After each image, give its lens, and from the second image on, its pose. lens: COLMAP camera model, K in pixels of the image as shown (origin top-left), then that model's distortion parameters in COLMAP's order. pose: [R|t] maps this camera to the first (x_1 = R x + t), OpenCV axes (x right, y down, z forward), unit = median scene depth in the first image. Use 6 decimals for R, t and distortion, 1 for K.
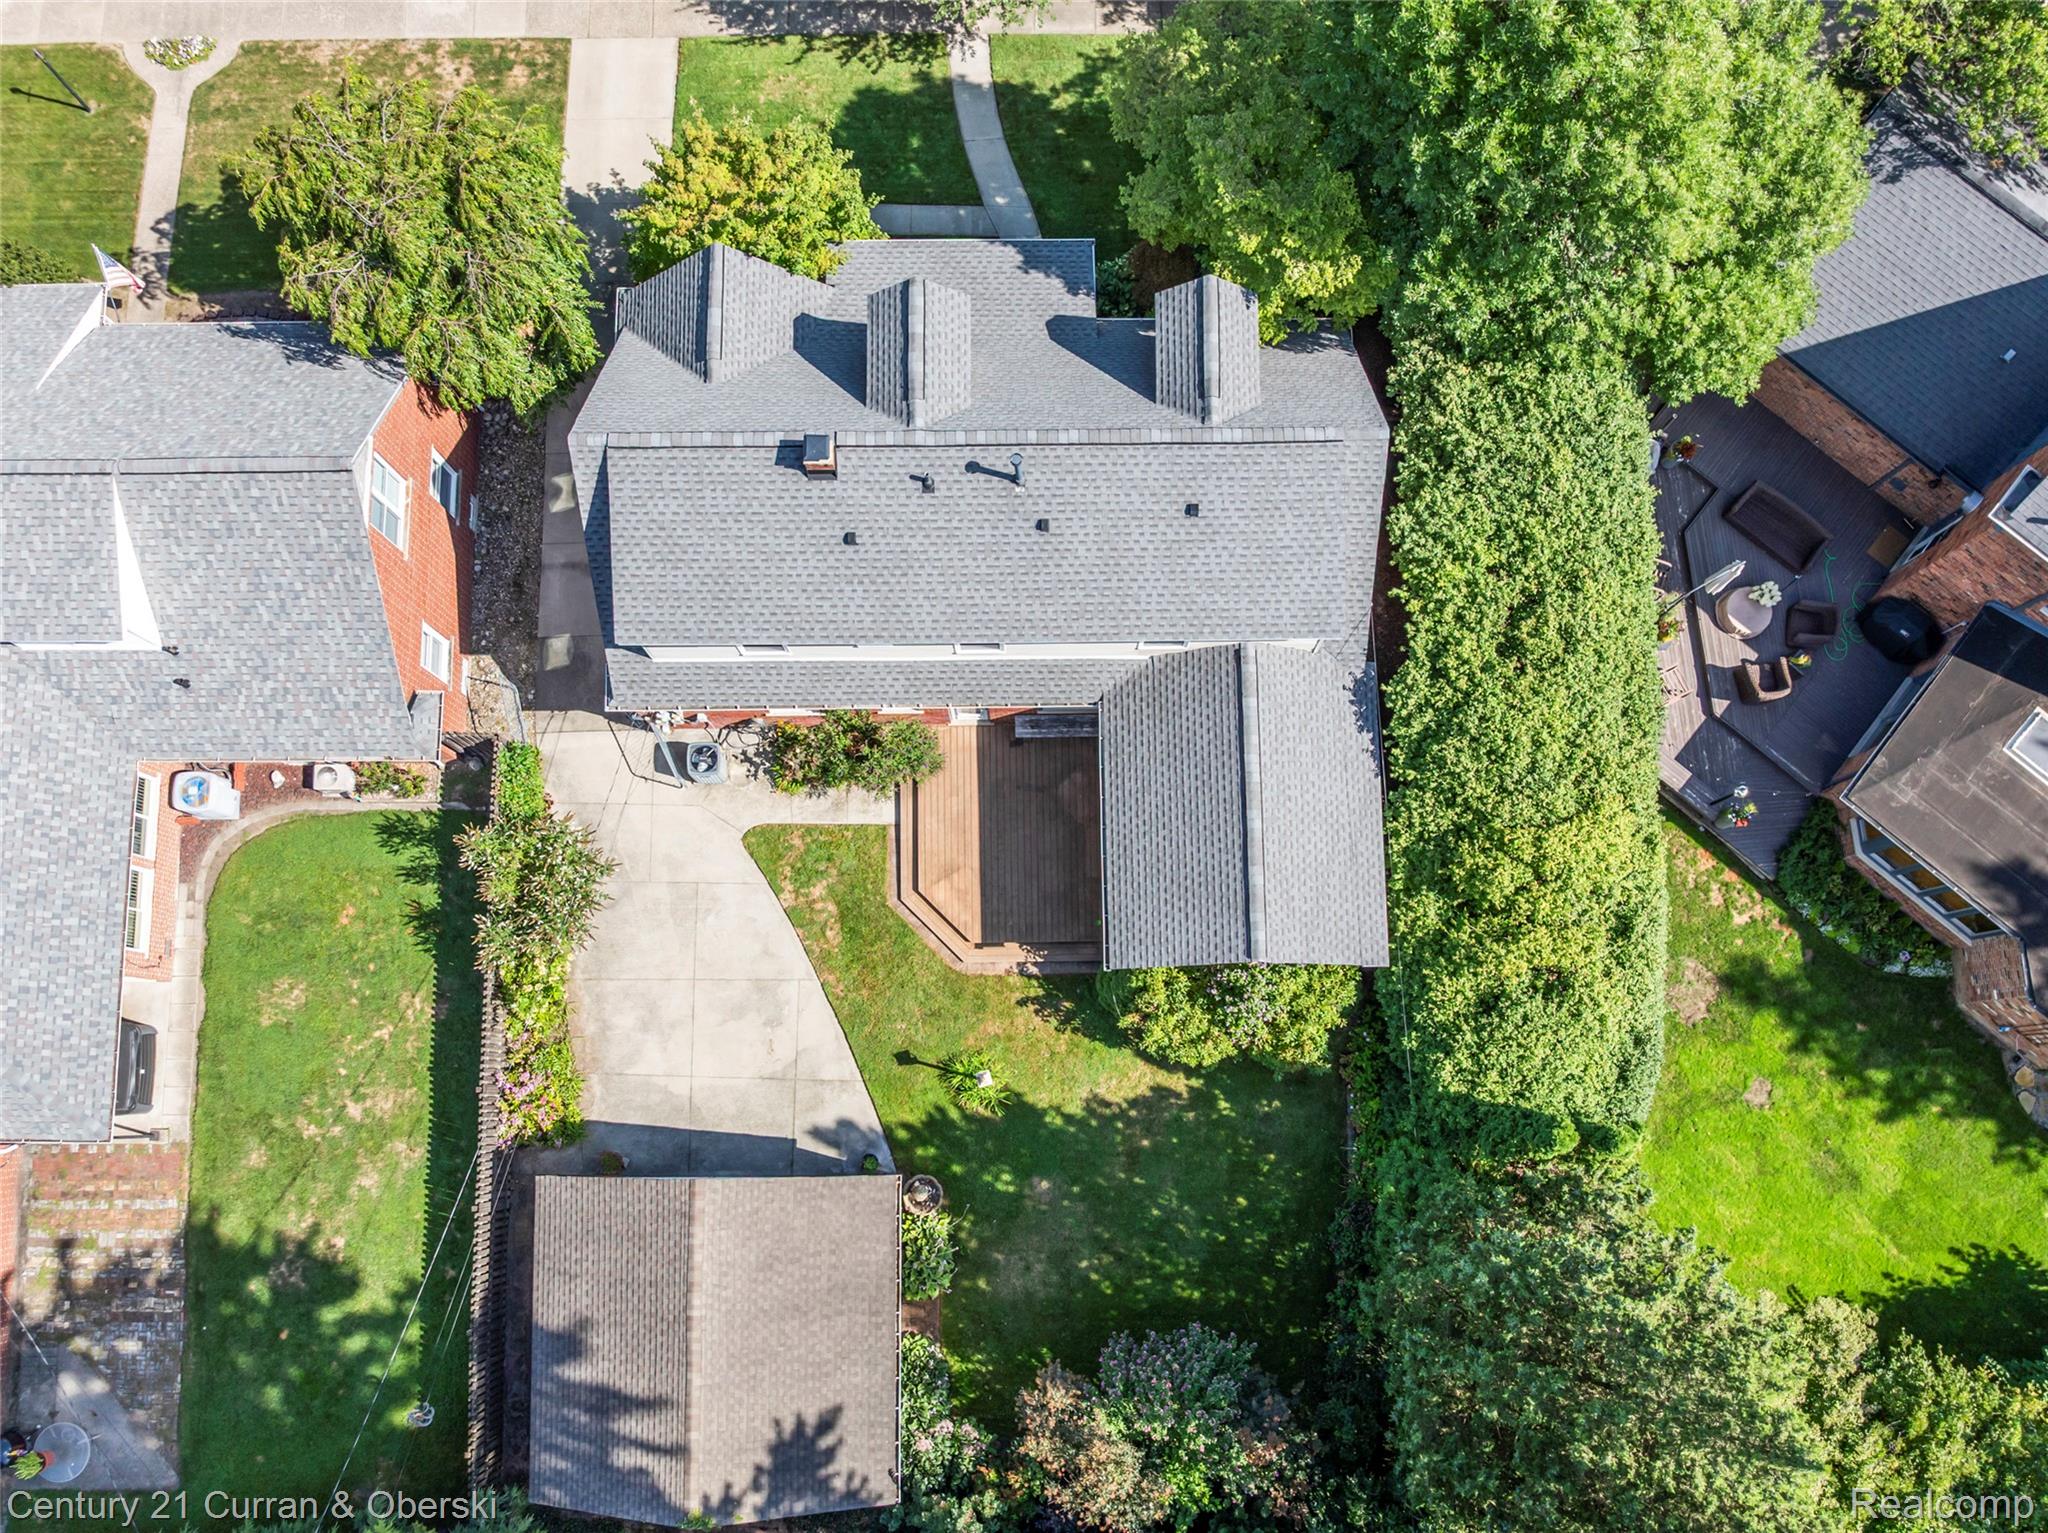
lens RADIAL K [[1541.9, 0, 1028.9], [0, 1541.9, 769.8], [0, 0, 1]] dist [-0.070199, 0.028219]
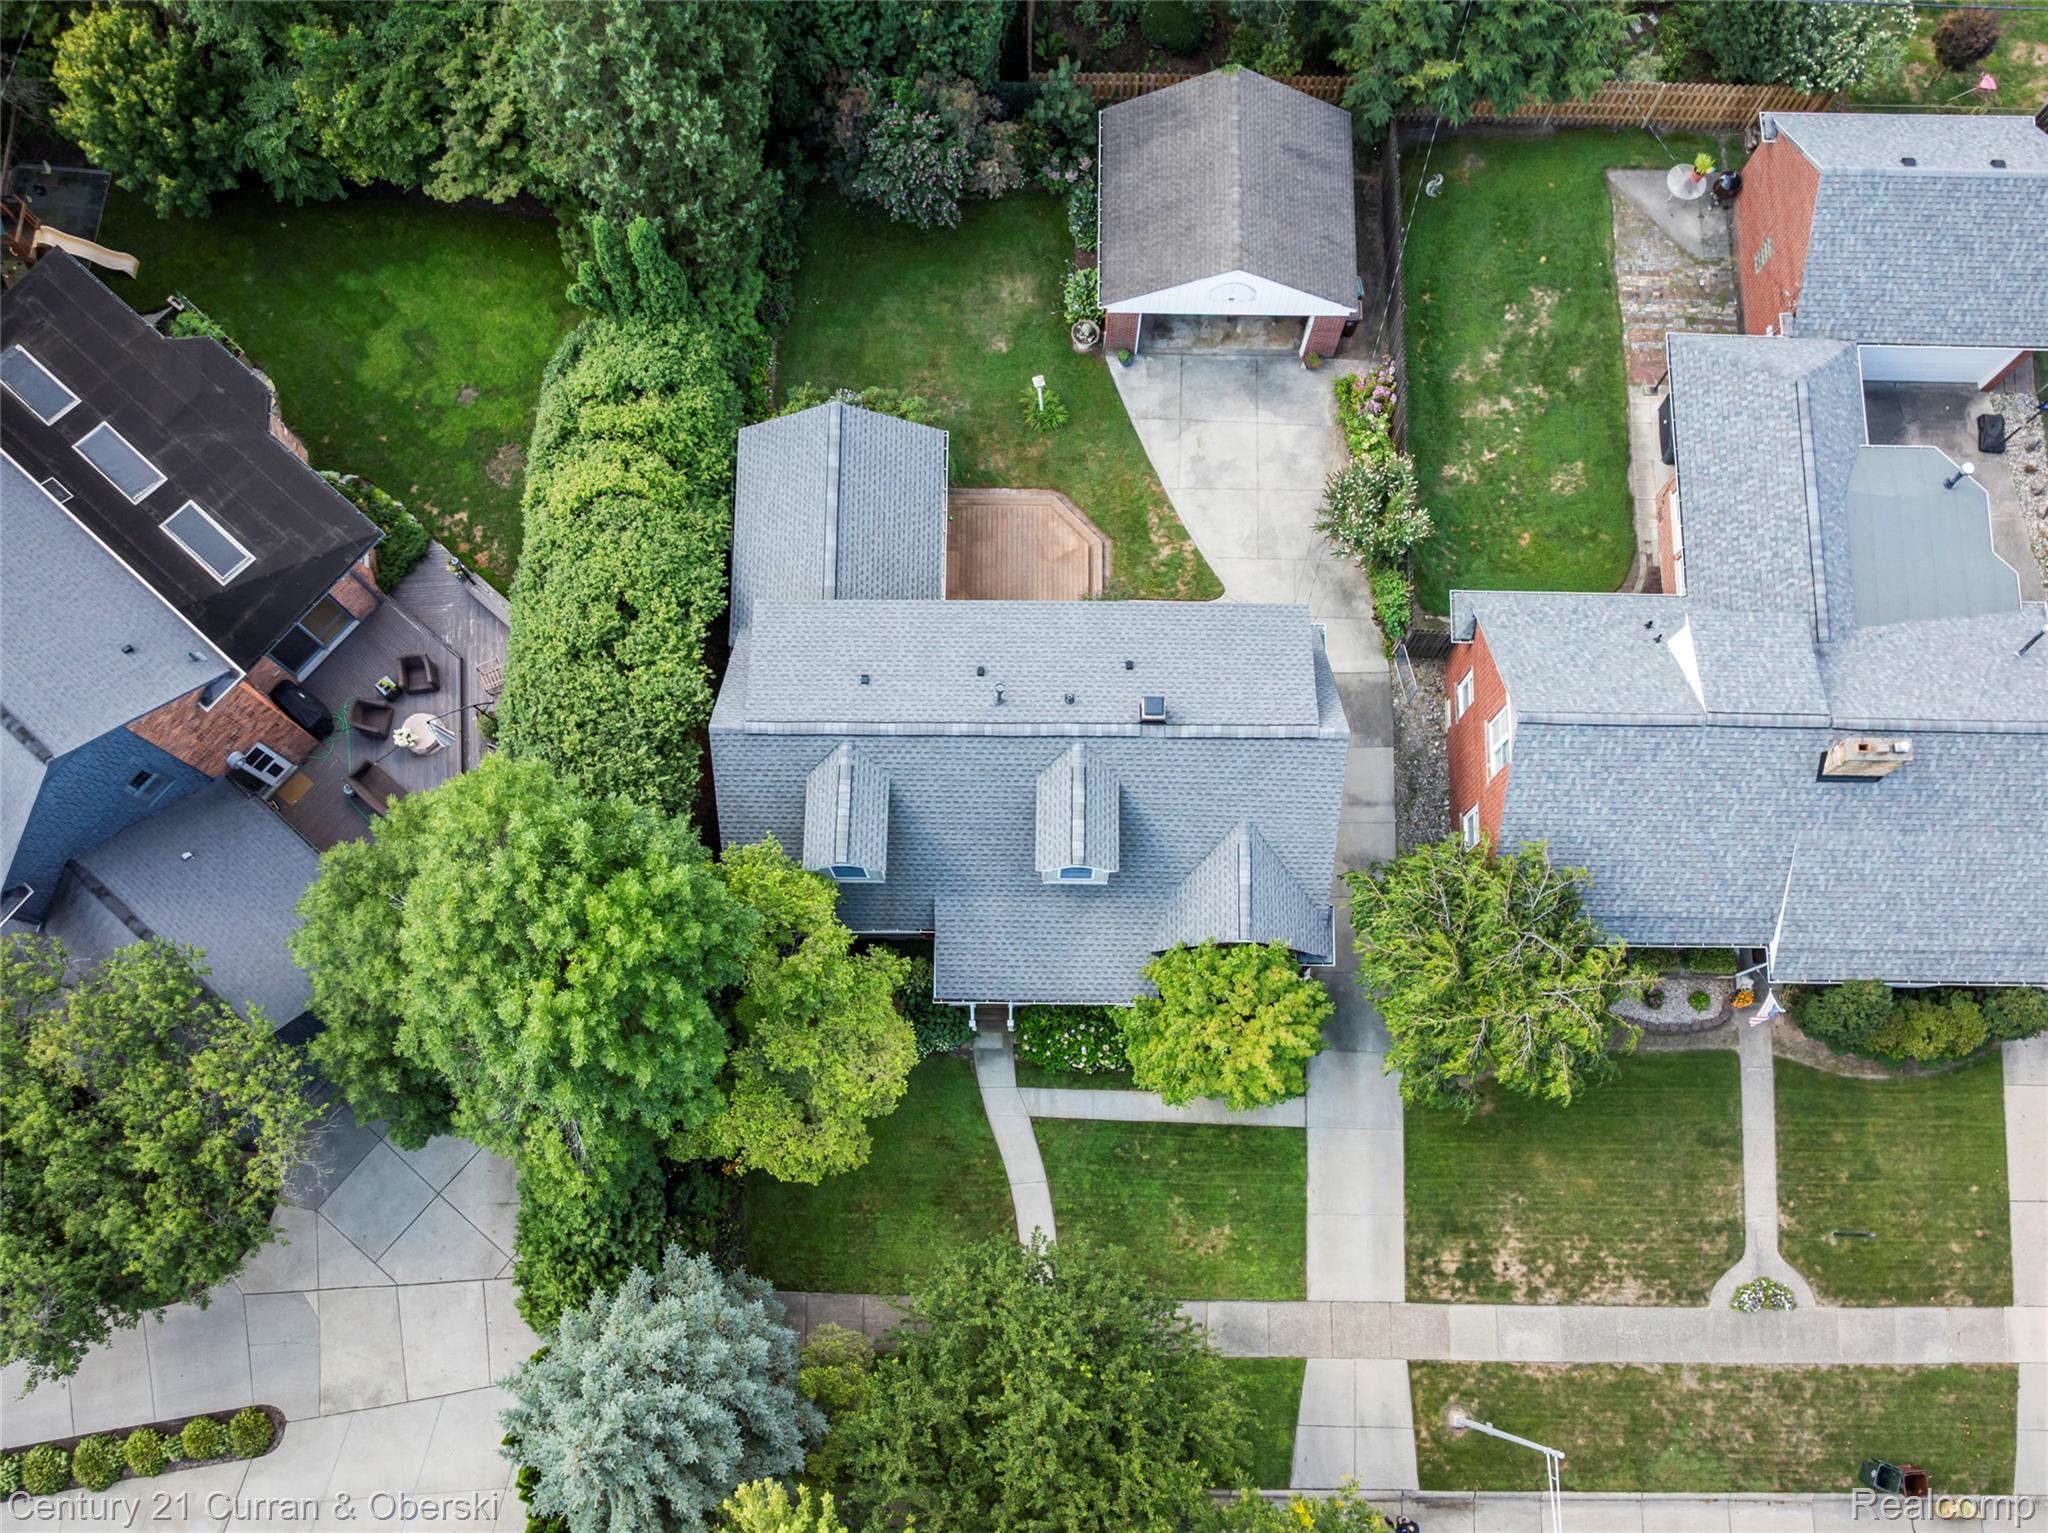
lens RADIAL K [[1461.1, 0, 1030.8], [0, 1461.1, 769.7], [0, 0, 1]] dist [-0.077338, 0.053238]
pose [[-0.999793, -0.020340, 0.000910, -0.028265], [0.019619, -0.950487, 0.310144, -0.486017], [-0.005444, 0.310098, 0.950689, -0.117890]]
